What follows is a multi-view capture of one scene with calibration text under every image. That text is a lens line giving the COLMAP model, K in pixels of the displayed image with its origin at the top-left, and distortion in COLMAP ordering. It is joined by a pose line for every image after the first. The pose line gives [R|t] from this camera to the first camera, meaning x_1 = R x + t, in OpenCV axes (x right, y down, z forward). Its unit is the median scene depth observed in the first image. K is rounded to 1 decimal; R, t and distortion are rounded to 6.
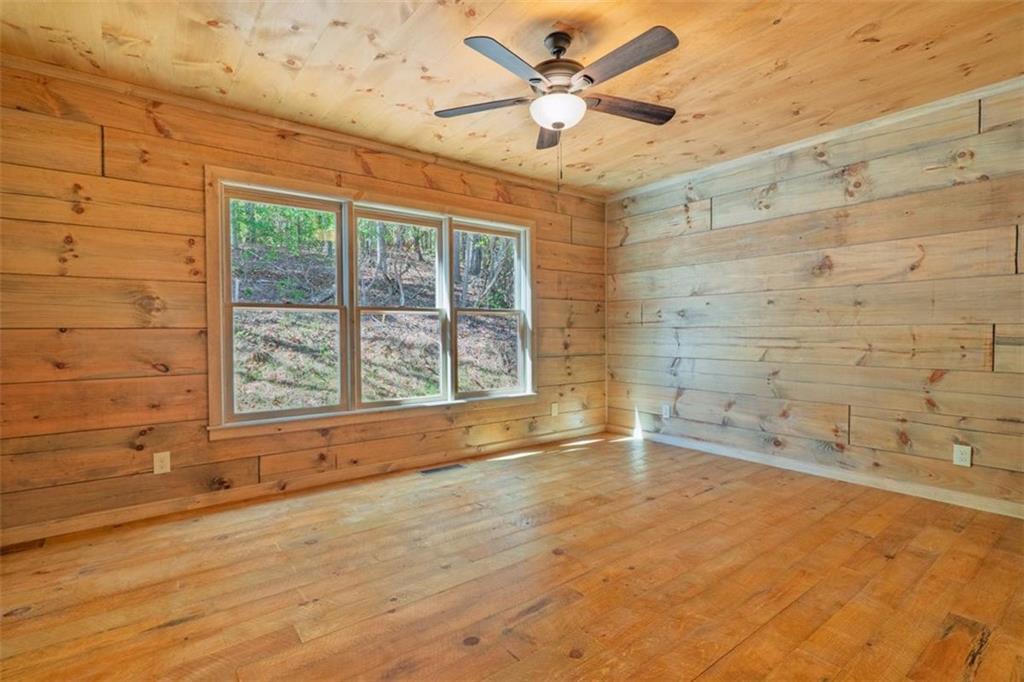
lens RADIAL K [[494.8, 0, 512.6], [0, 494.8, 342.0], [0, 0, 1]] dist [-0.009409, 0.000653]
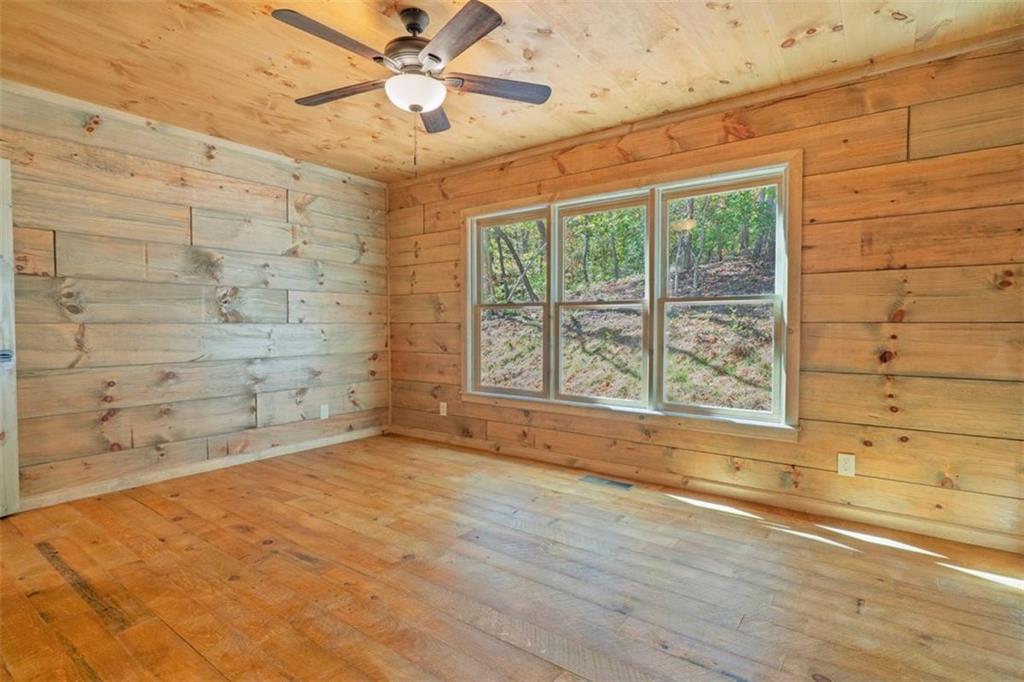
lens RADIAL K [[520.5, 0, 512.2], [0, 520.5, 342.0], [0, 0, 1]] dist [-0.004167, 0.000287]
pose [[0.253484, 0.037790, -0.966601, 0.836958], [-0.024306, 0.999170, 0.032690, -0.024208], [0.967034, 0.015208, 0.254192, 0.703959]]
